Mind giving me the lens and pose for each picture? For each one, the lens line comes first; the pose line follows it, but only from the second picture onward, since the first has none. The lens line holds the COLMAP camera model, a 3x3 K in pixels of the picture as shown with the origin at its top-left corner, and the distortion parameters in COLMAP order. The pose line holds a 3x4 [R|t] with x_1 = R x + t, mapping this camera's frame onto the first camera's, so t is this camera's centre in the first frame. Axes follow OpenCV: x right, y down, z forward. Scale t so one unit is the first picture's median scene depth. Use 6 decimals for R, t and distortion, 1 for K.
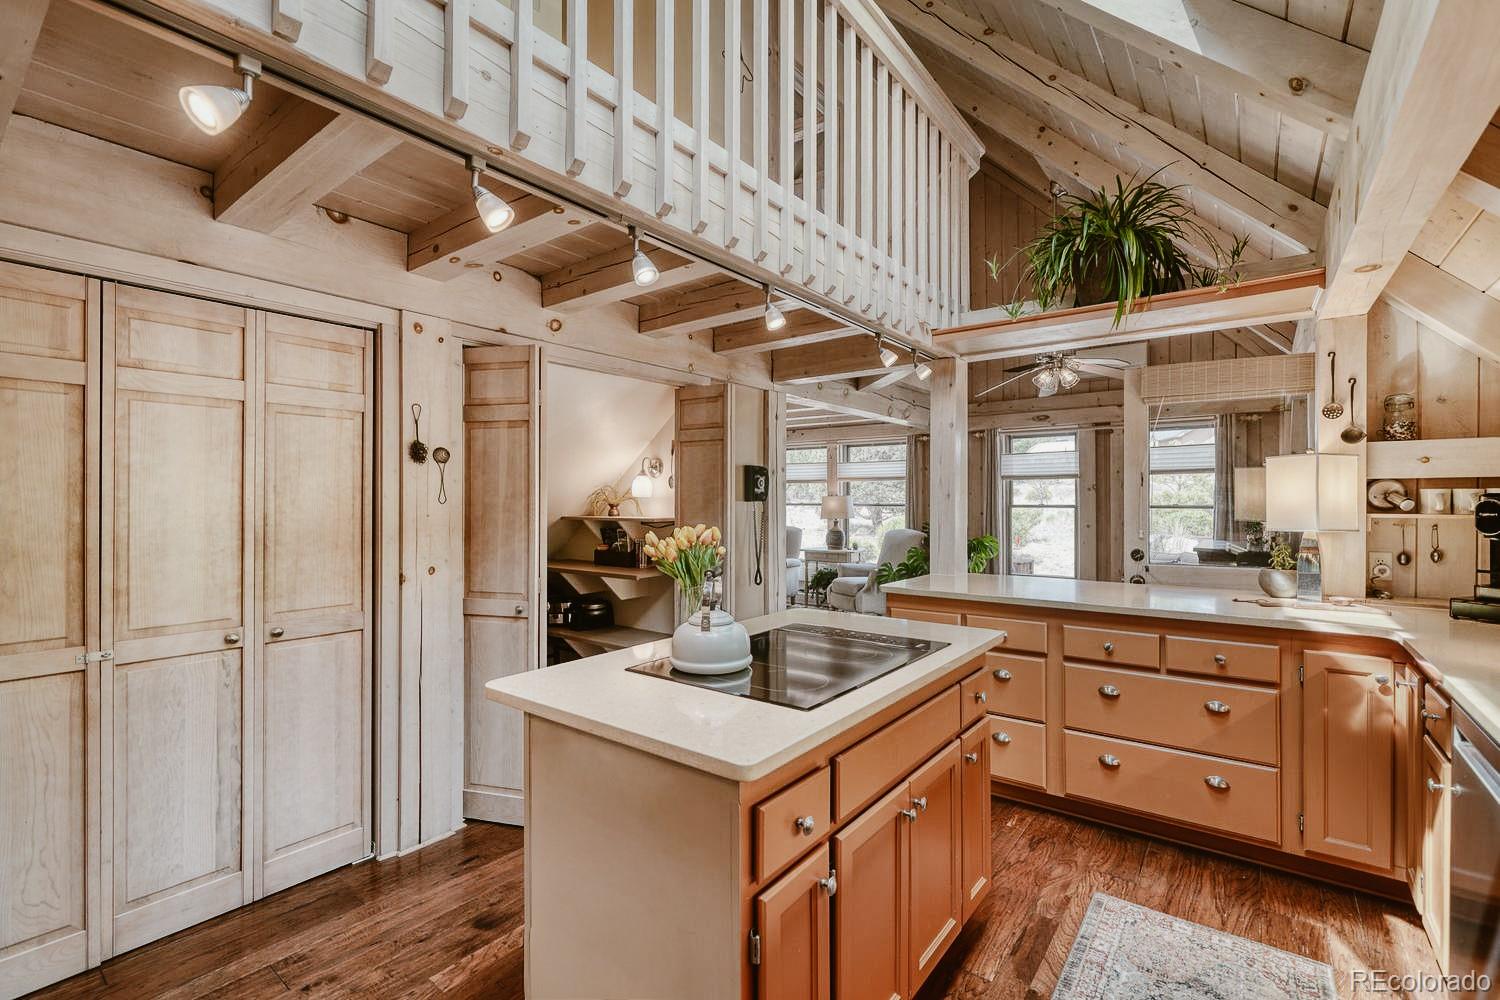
lens RADIAL K [[644.8, 0, 748.6], [0, 644.8, 498.0], [0, 0, 1]] dist [-0.003458, -0.000607]
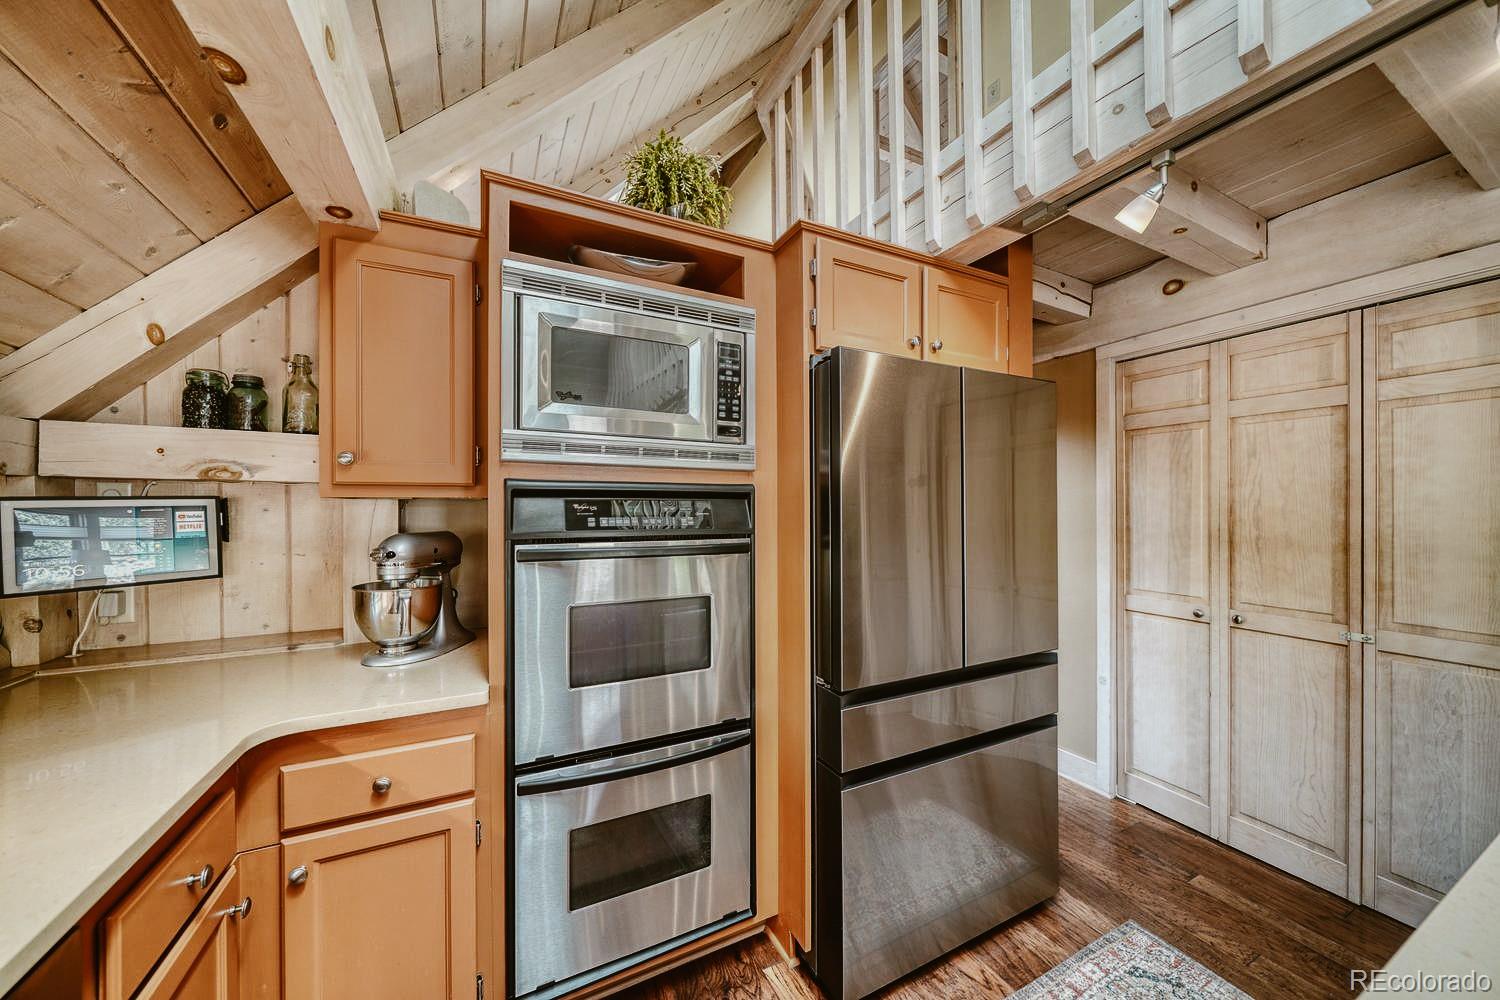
lens RADIAL K [[521.0, 0, 747.2], [0, 521.0, 508.3], [0, 0, 1]] dist [-0.005332, -0.000161]
pose [[-0.423080, 0.006084, -0.906072, 0.281073], [0.007230, 0.999968, 0.003338, 0.003494], [0.906064, -0.005139, -0.423110, 0.386466]]
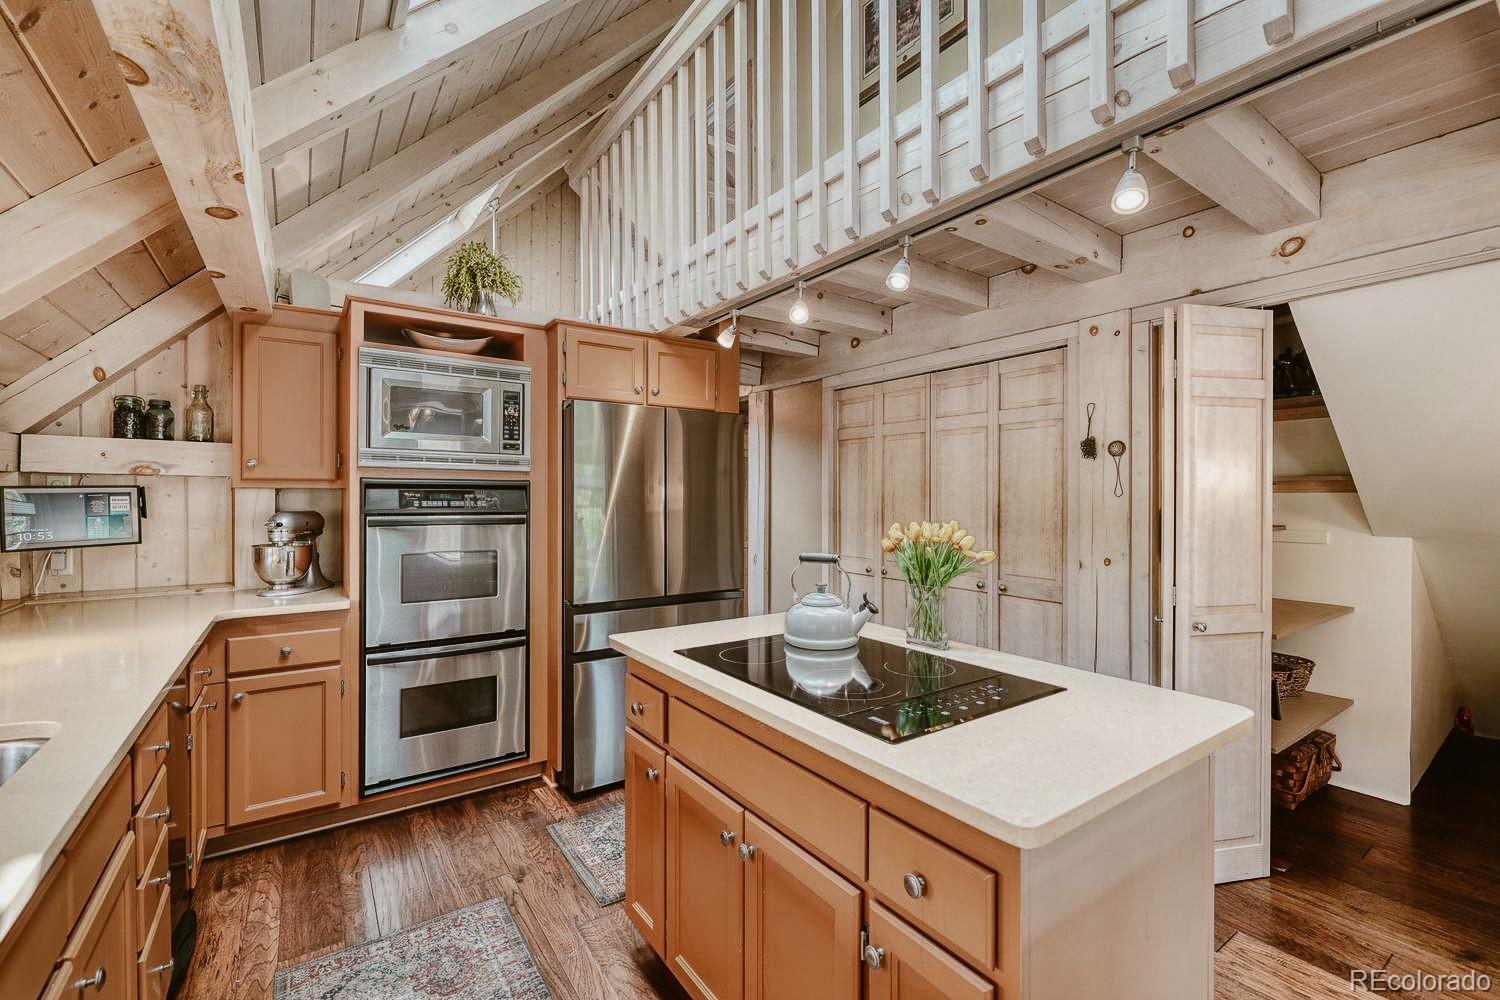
lens RADIAL K [[644.8, 0, 753.8], [0, 644.8, 496.1], [0, 0, 1]] dist [-0.003458, -0.000607]
pose [[-0.287845, 0.003727, -0.957670, 0.878799], [0.002890, 0.999991, 0.003023, 0.004061], [0.957673, -0.001898, -0.287853, 1.019496]]
